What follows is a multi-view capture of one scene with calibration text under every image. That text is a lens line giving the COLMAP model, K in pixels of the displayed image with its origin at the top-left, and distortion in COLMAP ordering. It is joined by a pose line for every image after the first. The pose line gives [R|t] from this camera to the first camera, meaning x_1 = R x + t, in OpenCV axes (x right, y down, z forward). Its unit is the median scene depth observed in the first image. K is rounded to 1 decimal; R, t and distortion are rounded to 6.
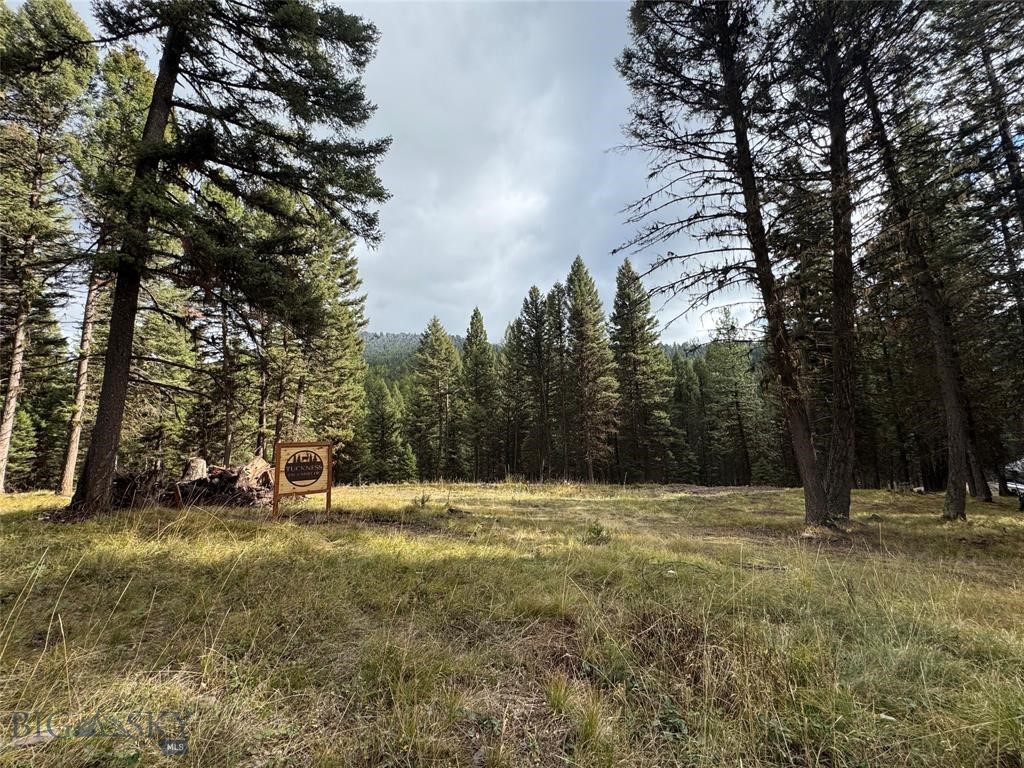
lens RADIAL K [[409.0, 0, 514.5], [0, 409.0, 385.0], [0, 0, 1]] dist [-0.000695, -0.000430]
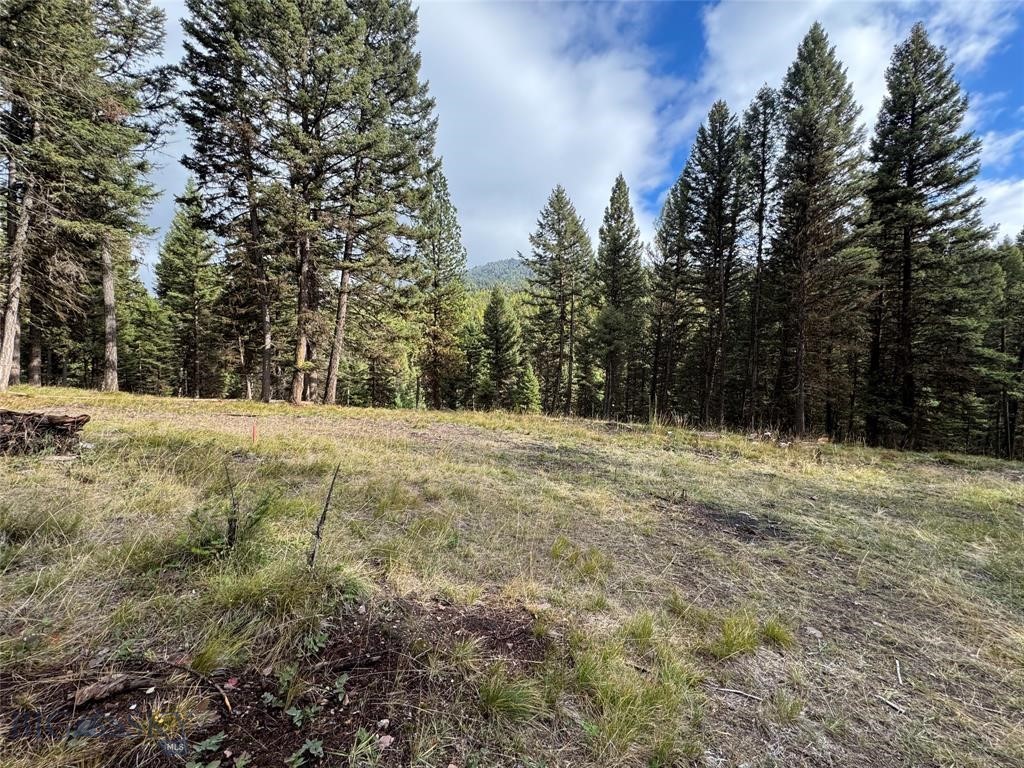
lens RADIAL K [[409.0, 0, 511.2], [0, 409.0, 383.0], [0, 0, 1]] dist [-0.000695, -0.000430]
pose [[0.936747, 0.059427, -0.344925, -0.005426], [-0.001056, 0.985956, 0.167001, 0.055355], [0.350005, -0.156074, 0.923654, 0.265385]]
